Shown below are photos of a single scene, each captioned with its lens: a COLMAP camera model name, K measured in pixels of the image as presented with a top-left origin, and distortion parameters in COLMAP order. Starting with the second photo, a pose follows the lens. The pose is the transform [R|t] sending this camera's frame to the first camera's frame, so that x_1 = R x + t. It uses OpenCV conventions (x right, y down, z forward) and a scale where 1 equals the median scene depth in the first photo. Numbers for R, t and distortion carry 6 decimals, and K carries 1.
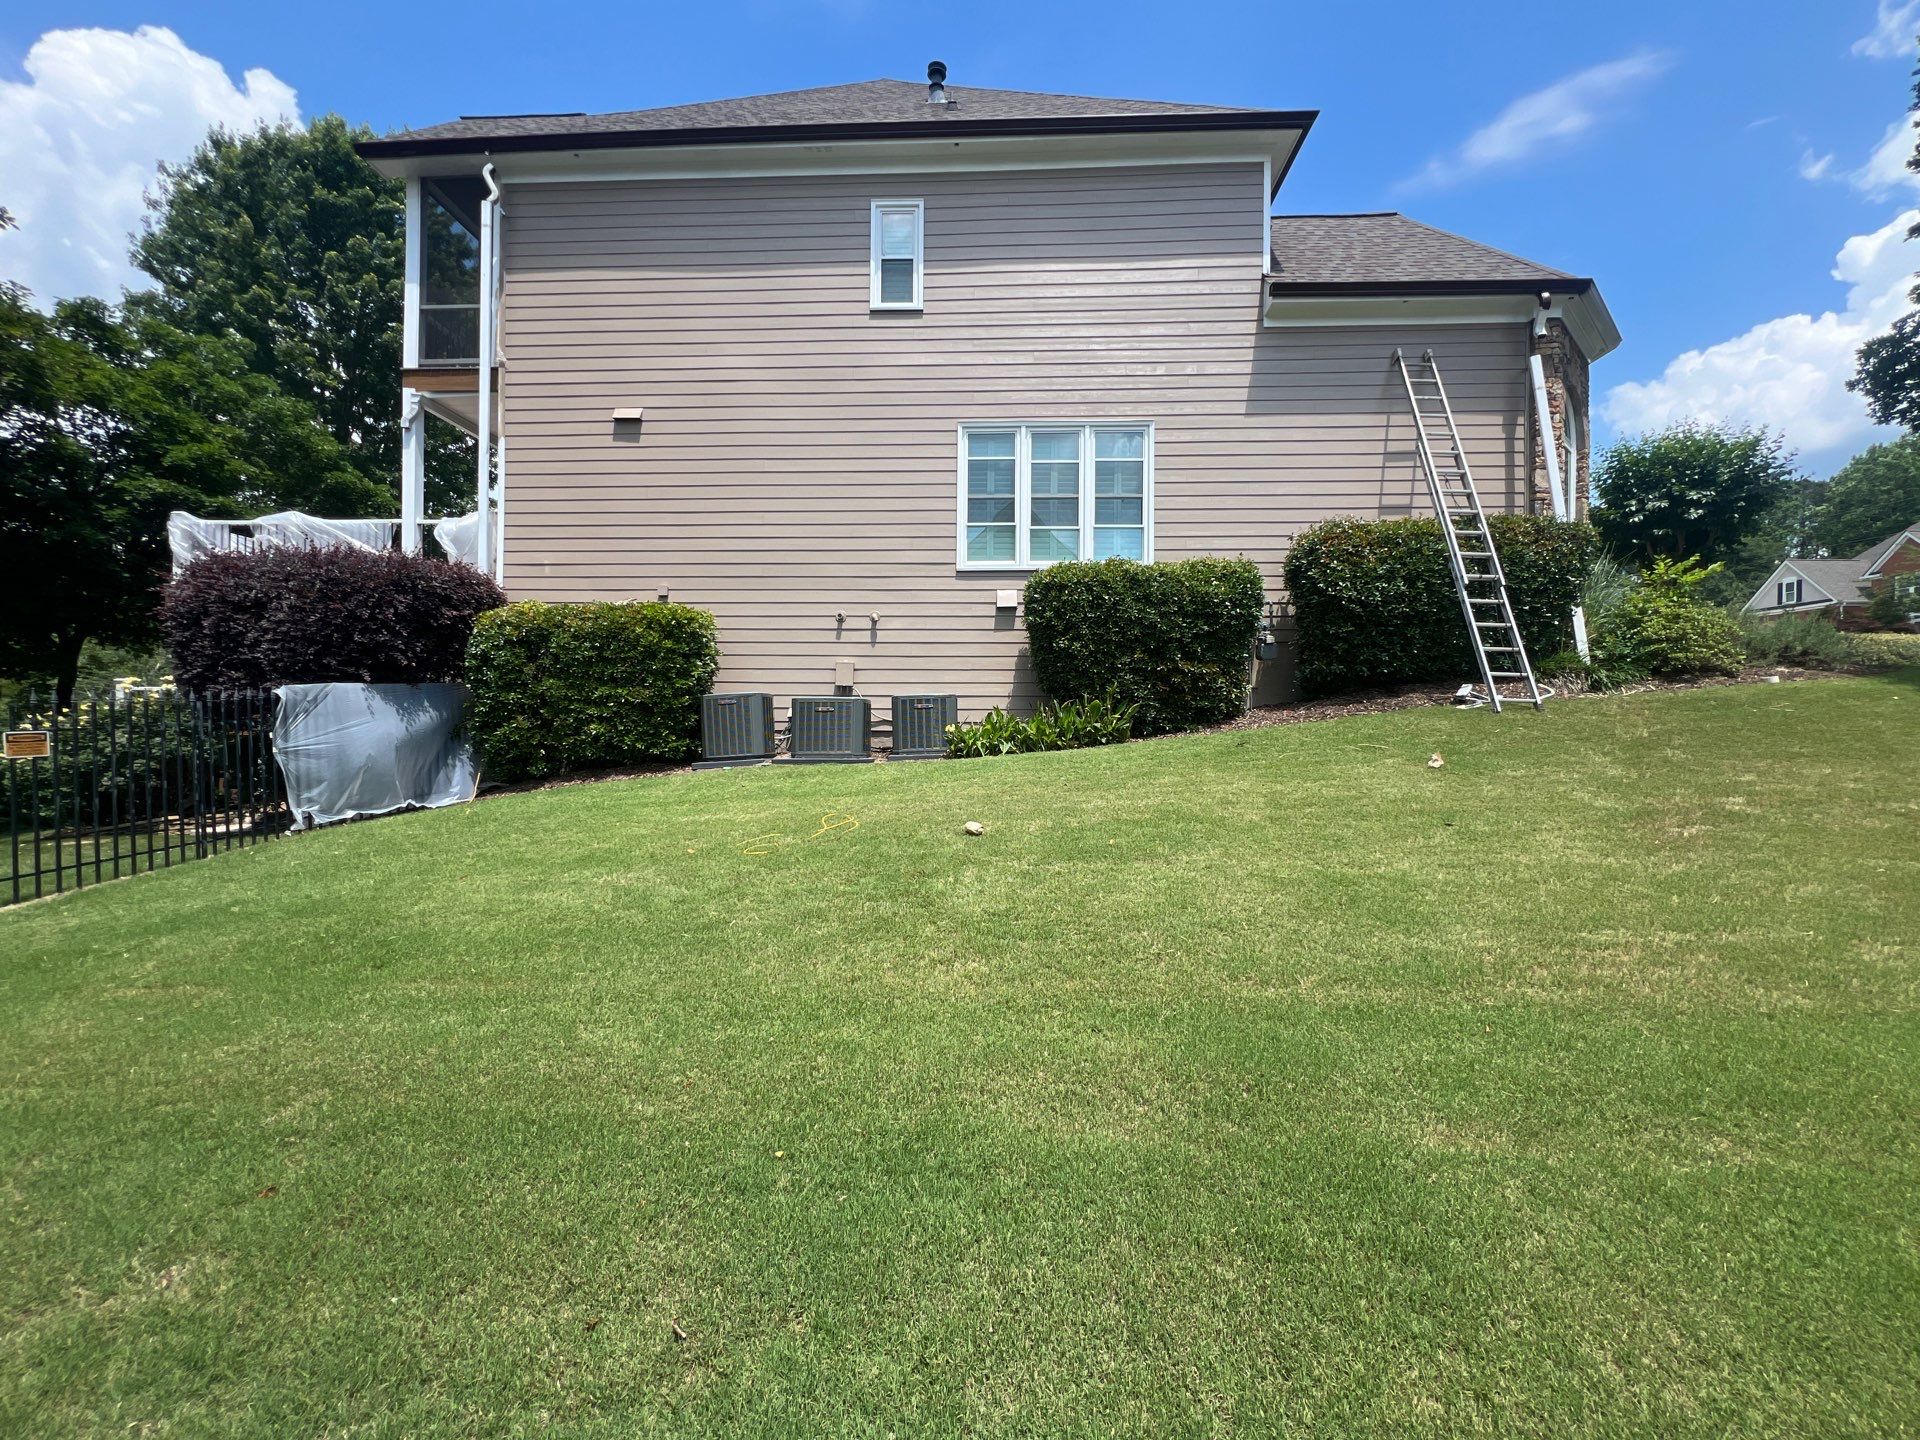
lens RADIAL K [[766.5, 0, 965.2], [0, 766.5, 718.5], [0, 0, 1]] dist [-0.000824, 0.000004]
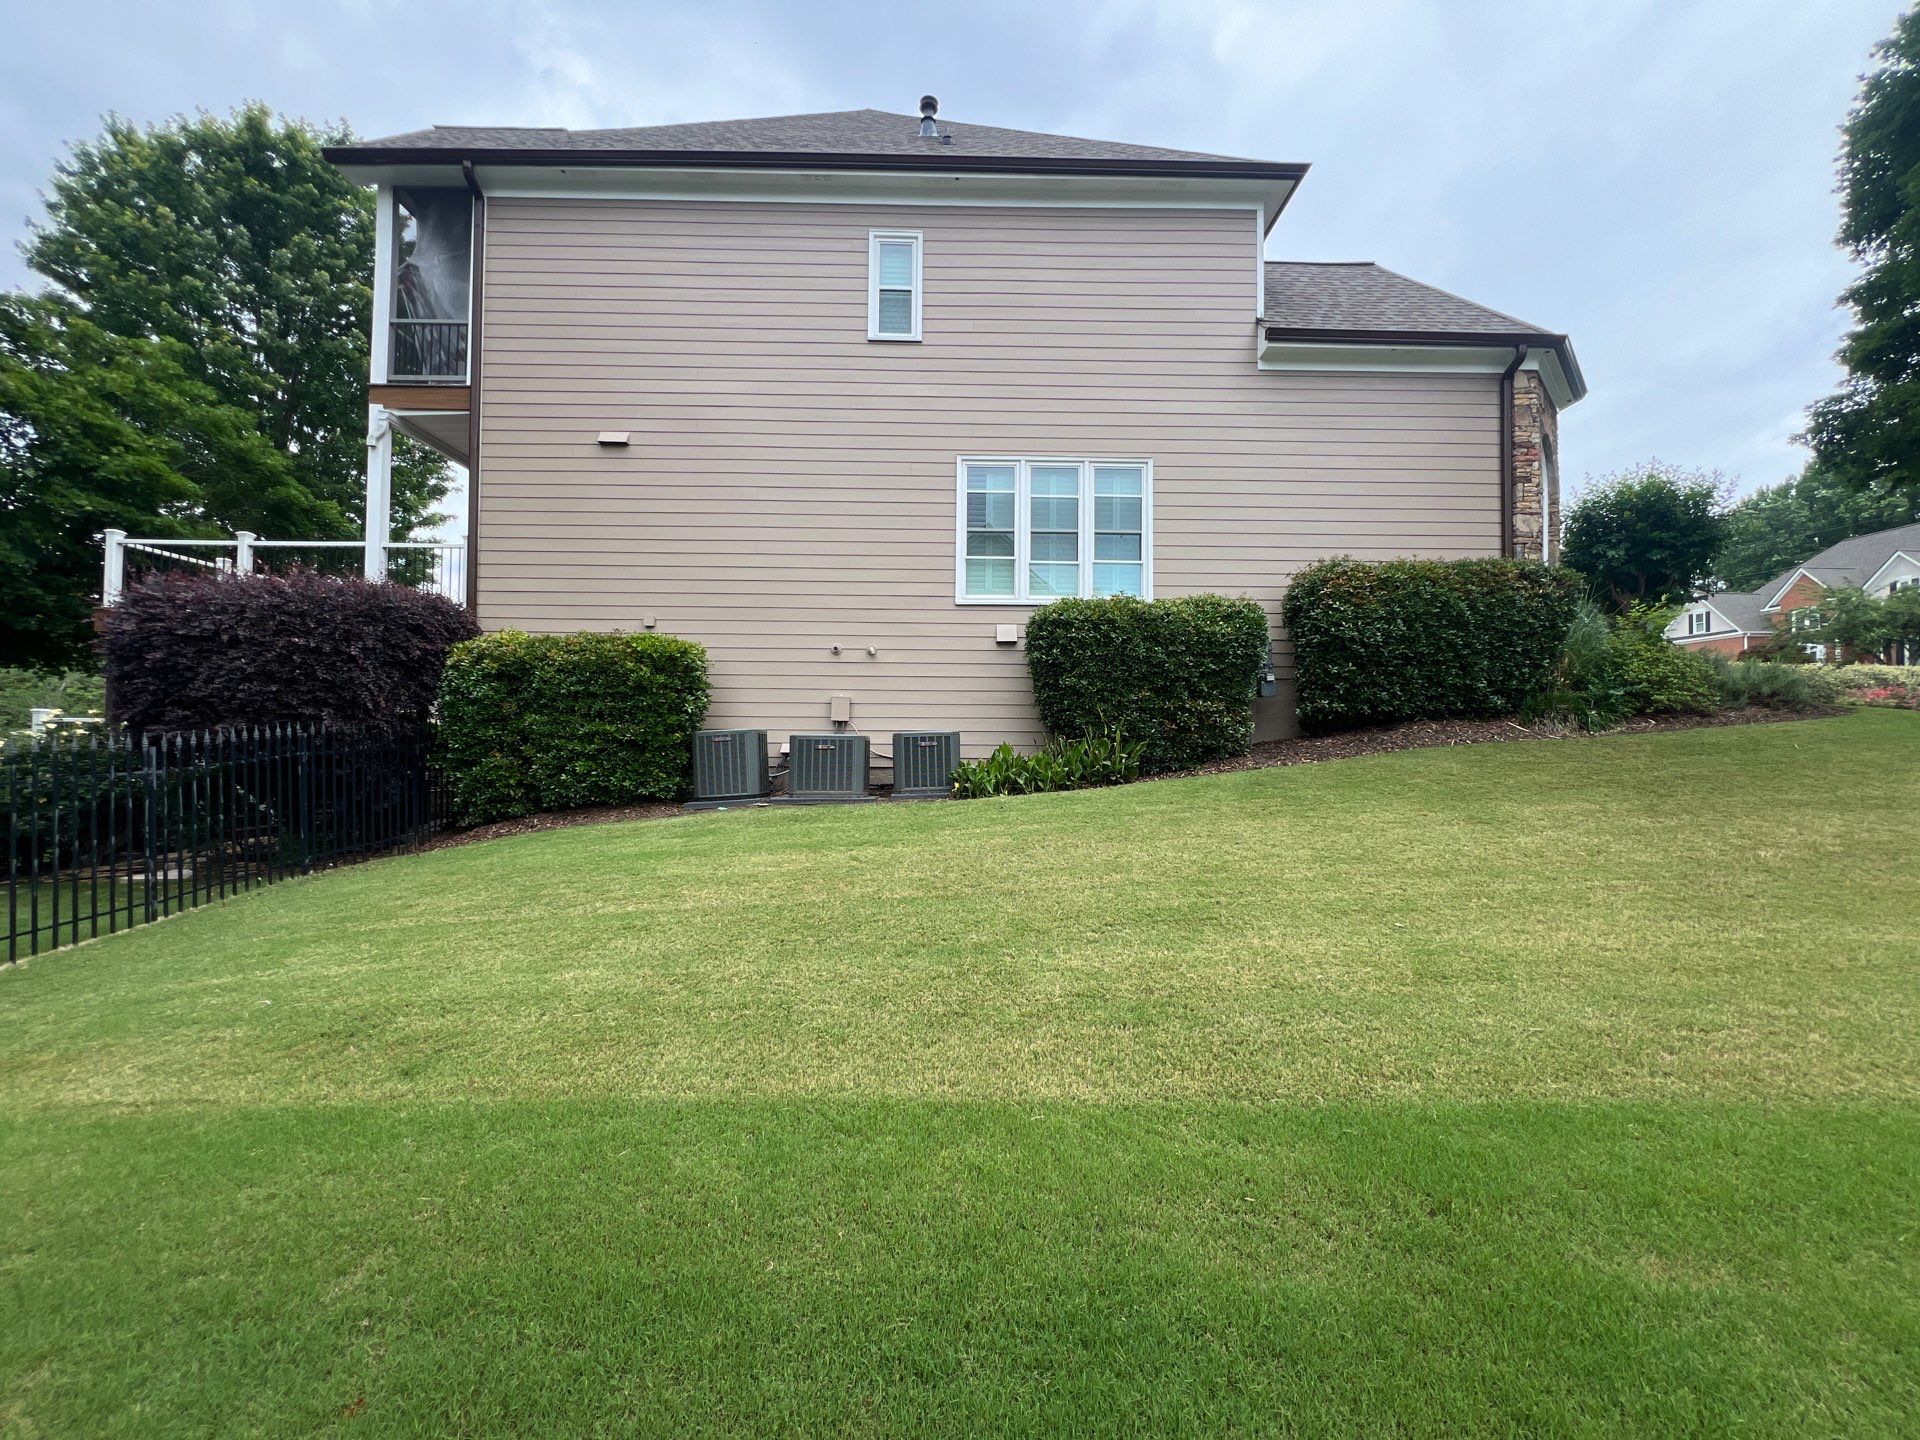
lens RADIAL K [[766.5, 0, 969.9], [0, 766.5, 720.3], [0, 0, 1]] dist [-0.000824, 0.000004]
pose [[0.998054, 0.002964, 0.062283, -0.055067], [-0.001453, 0.999704, -0.024297, -0.020287], [-0.062337, 0.024159, 0.997763, 0.020202]]
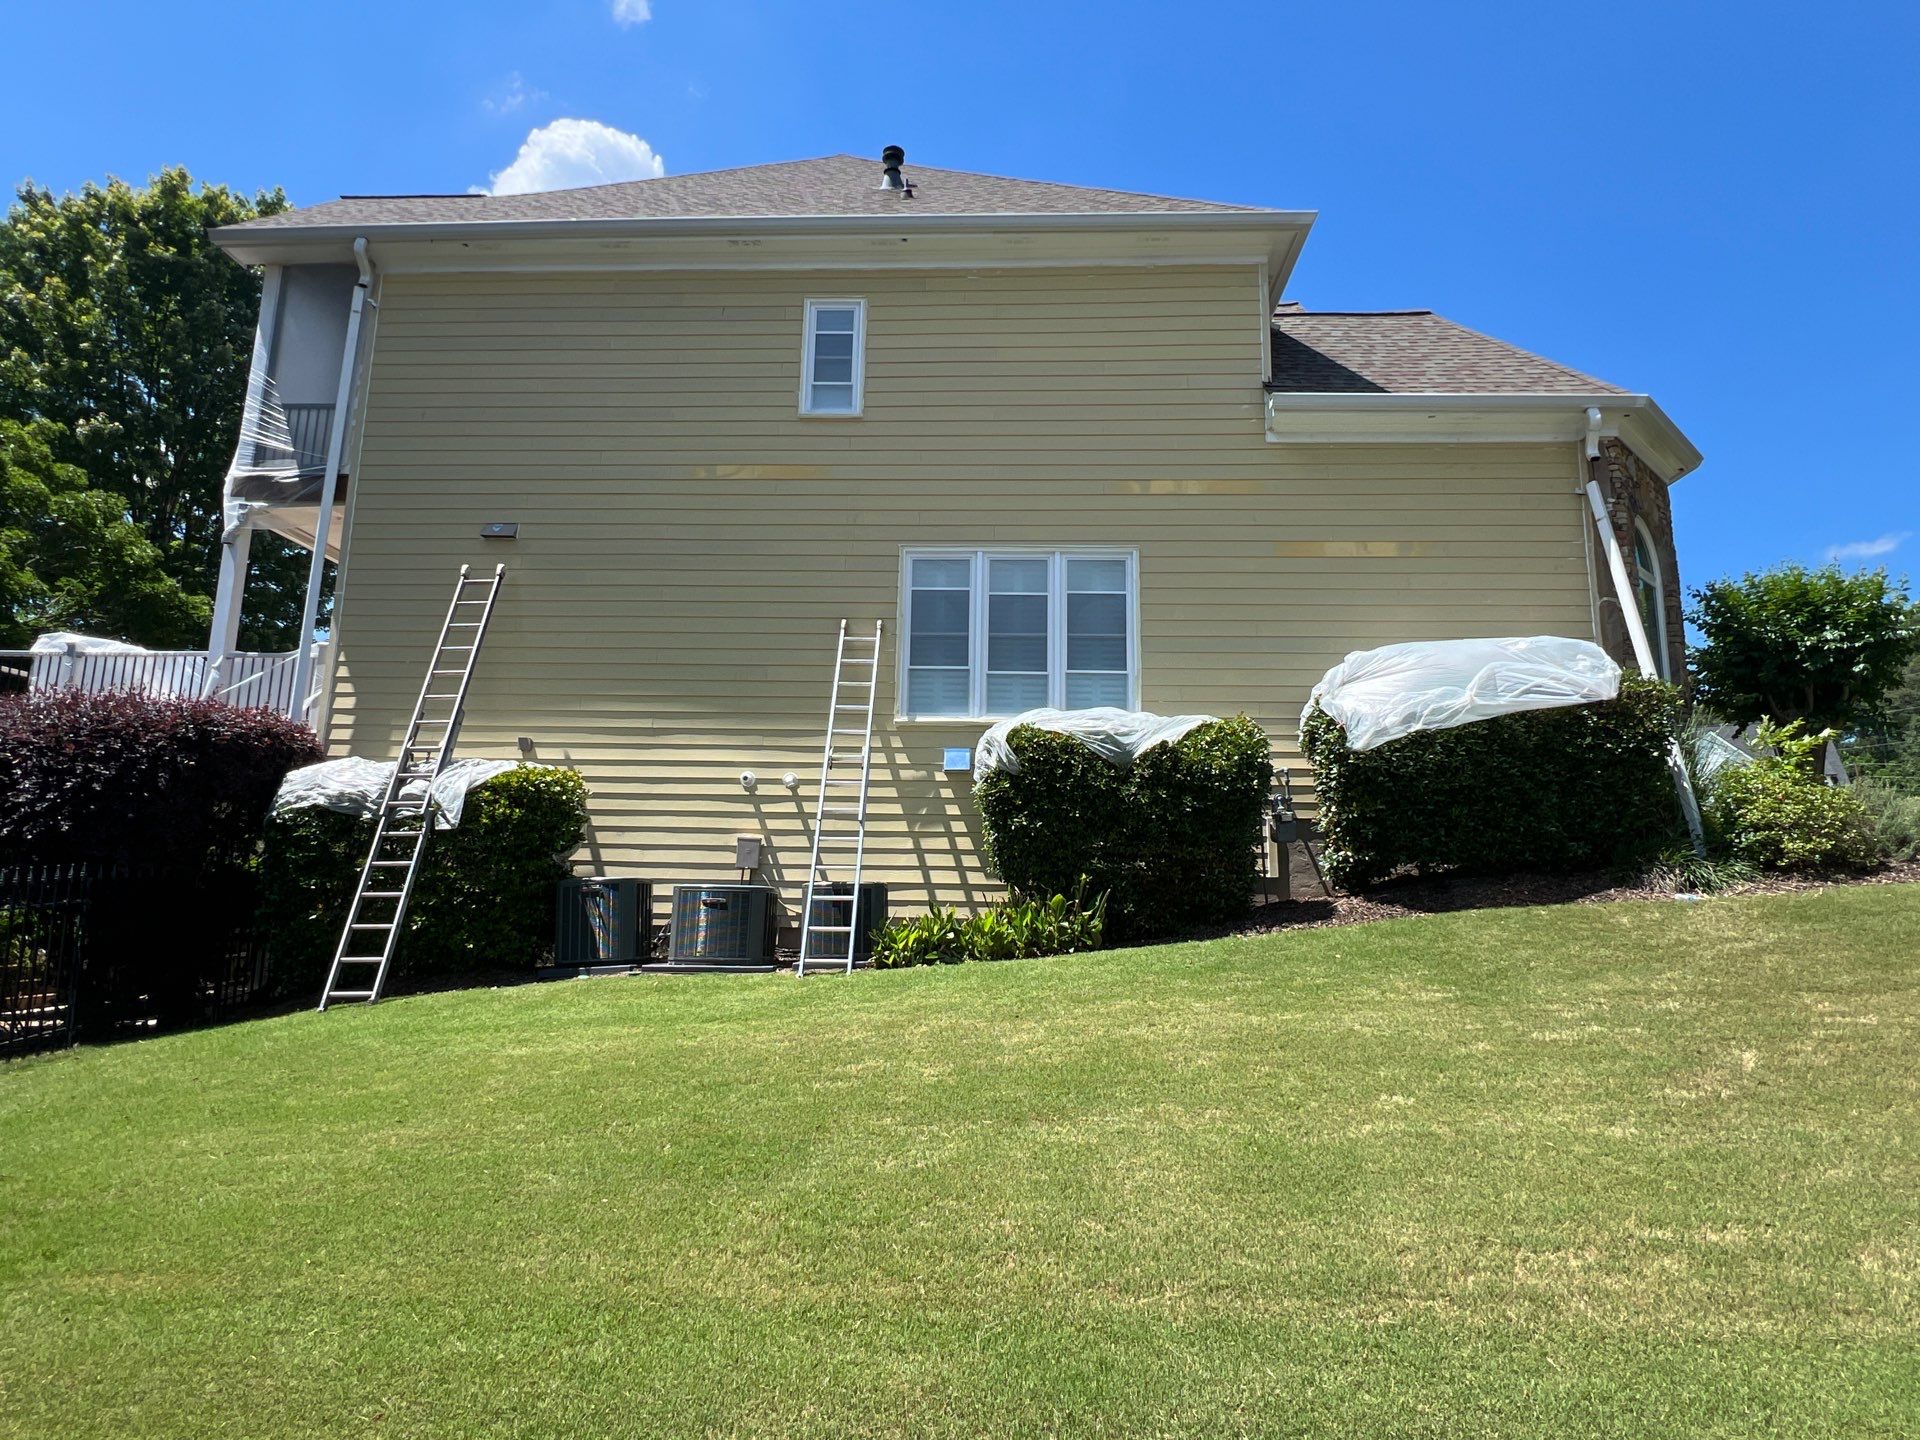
lens RADIAL K [[1024.5, 0, 963.0], [0, 1024.5, 717.0], [0, 0, 1]] dist [-0.002721, 0.000505]
pose [[0.999932, 0.011402, 0.002400, 0.058653], [-0.010818, 0.984977, -0.172344, -0.018425], [-0.004329, 0.172307, 0.985034, -0.049957]]
